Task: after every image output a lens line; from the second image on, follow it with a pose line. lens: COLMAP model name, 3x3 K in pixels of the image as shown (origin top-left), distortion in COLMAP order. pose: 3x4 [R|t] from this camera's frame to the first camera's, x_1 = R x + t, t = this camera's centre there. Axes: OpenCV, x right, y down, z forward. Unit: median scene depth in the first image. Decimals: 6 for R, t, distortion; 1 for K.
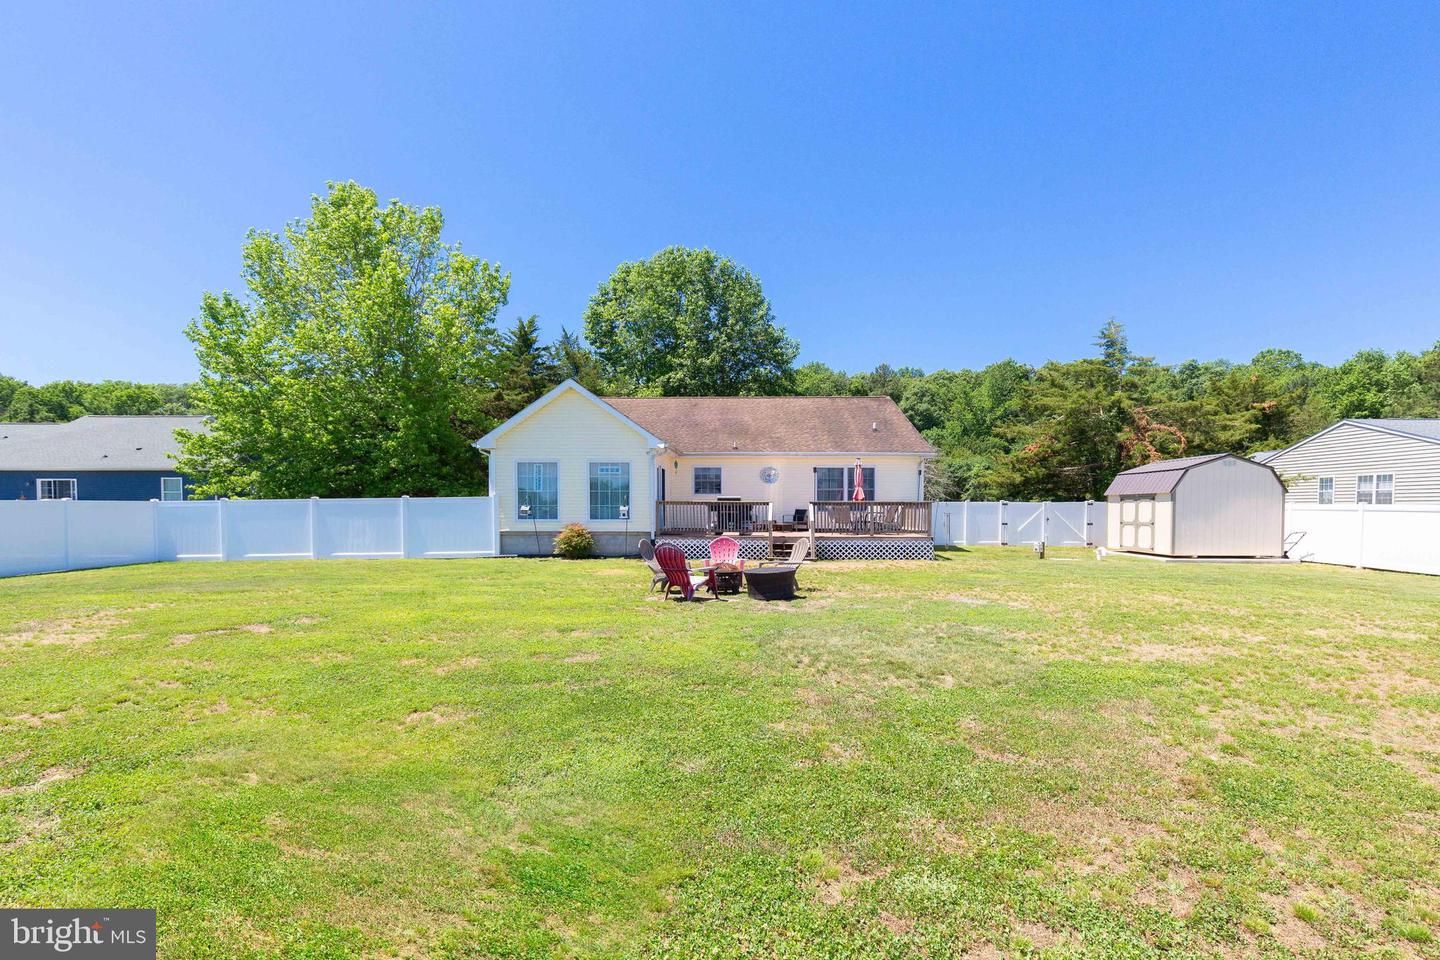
lens RADIAL K [[659.5, 0, 728.2], [0, 659.5, 525.4], [0, 0, 1]] dist [-0.002010, -0.000068]
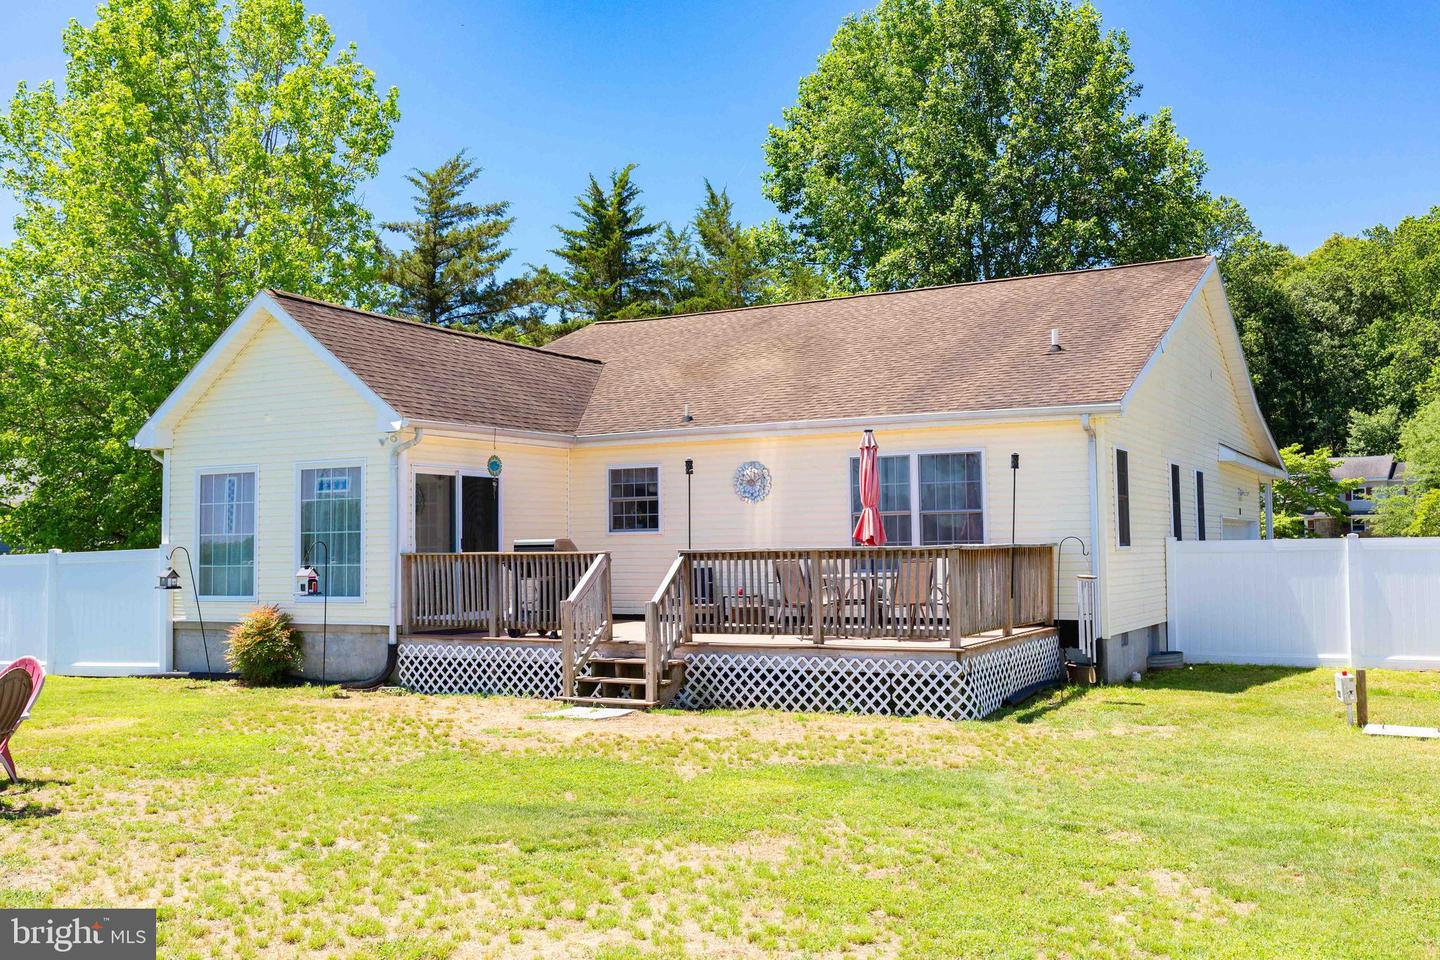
lens RADIAL K [[1371.5, 0, 720.1], [0, 1371.5, 478.5], [0, 0, 1]] dist [0.019699, 0.000000]
pose [[0.895277, -0.038506, -0.443842, 0.459589], [0.004794, 0.997033, -0.076828, -0.015885], [0.445484, 0.066654, 0.892805, 0.287543]]
